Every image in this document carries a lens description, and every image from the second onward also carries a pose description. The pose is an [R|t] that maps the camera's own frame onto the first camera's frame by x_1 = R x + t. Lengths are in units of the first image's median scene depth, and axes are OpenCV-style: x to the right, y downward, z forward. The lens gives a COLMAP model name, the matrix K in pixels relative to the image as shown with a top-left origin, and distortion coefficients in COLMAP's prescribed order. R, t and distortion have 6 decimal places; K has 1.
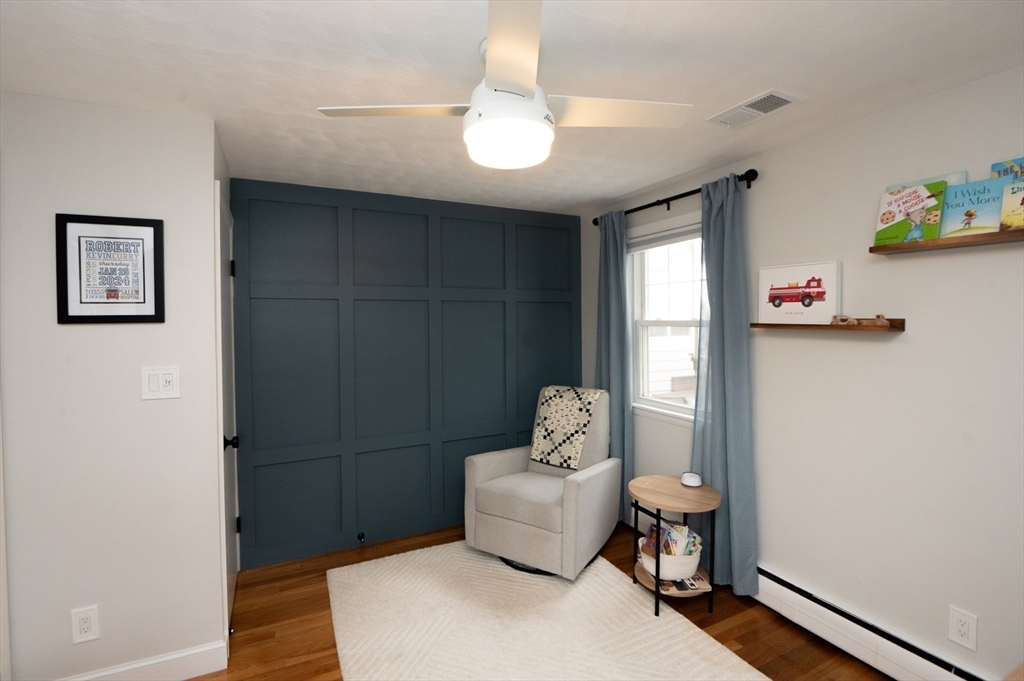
lens RADIAL K [[473.4, 0, 516.1], [0, 473.4, 322.1], [0, 0, 1]] dist [-0.003001, -0.009190]
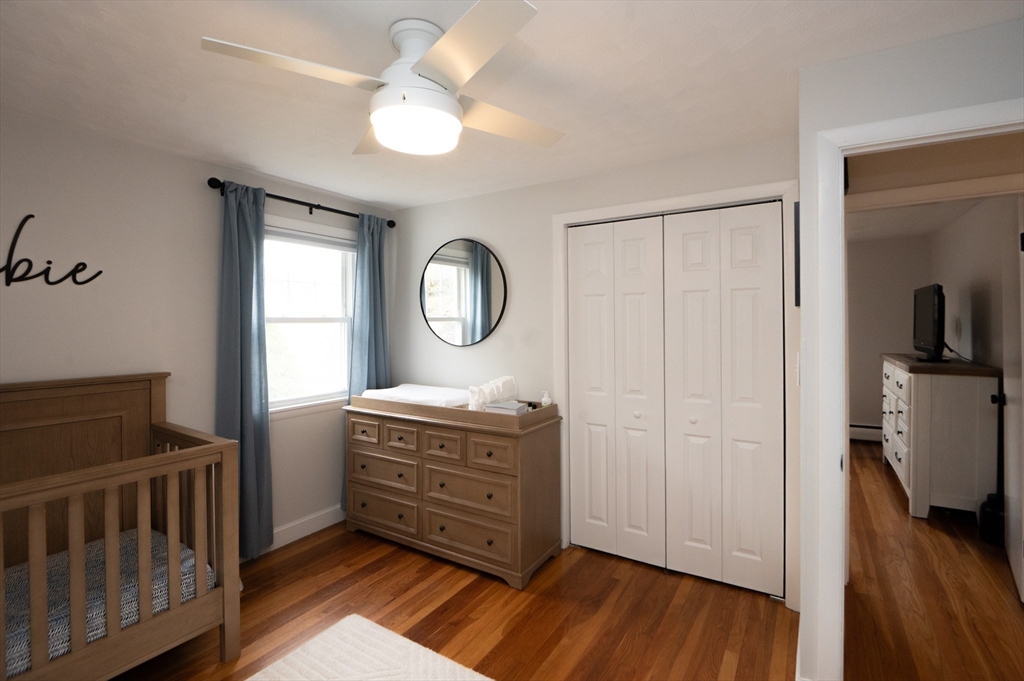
lens RADIAL K [[473.4, 0, 516.1], [0, 473.4, 322.1], [0, 0, 1]] dist [-0.003001, -0.009190]
pose [[-0.505467, -0.005091, 0.862831, -0.833645], [0.000082, 0.999982, 0.005948, 0.000583], [-0.862846, 0.003077, -0.505458, 1.140047]]
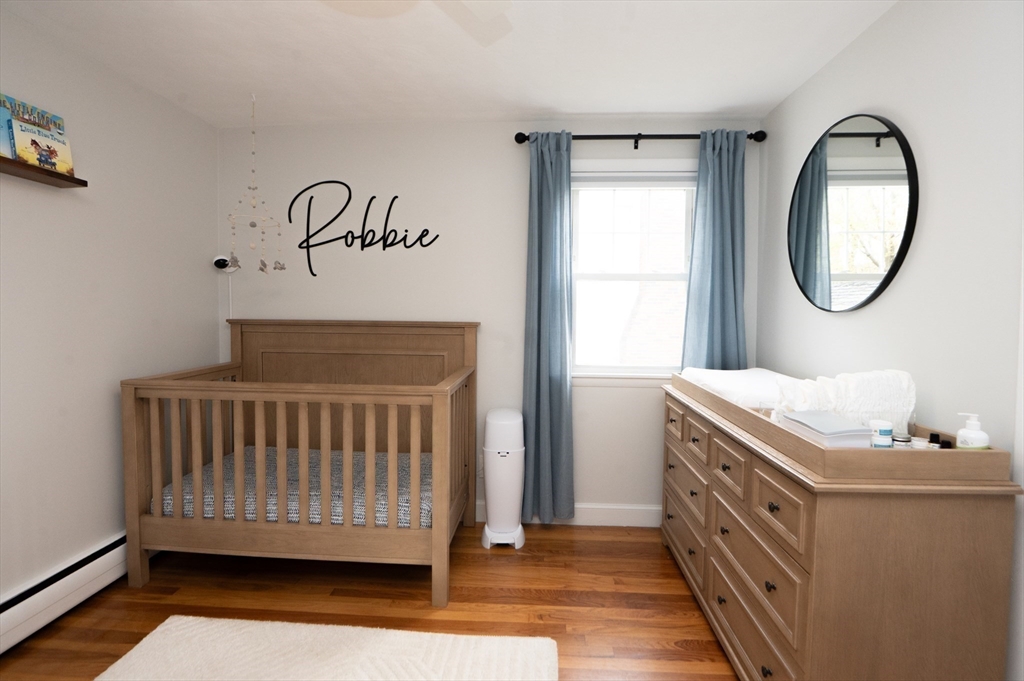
lens RADIAL K [[473.4, 0, 516.1], [0, 473.4, 322.1], [0, 0, 1]] dist [-0.003001, -0.009190]
pose [[0.510523, -0.029585, 0.859355, -0.566624], [-0.005209, 0.999283, 0.037496, 0.056790], [-0.859848, -0.023619, 0.510003, 0.732859]]
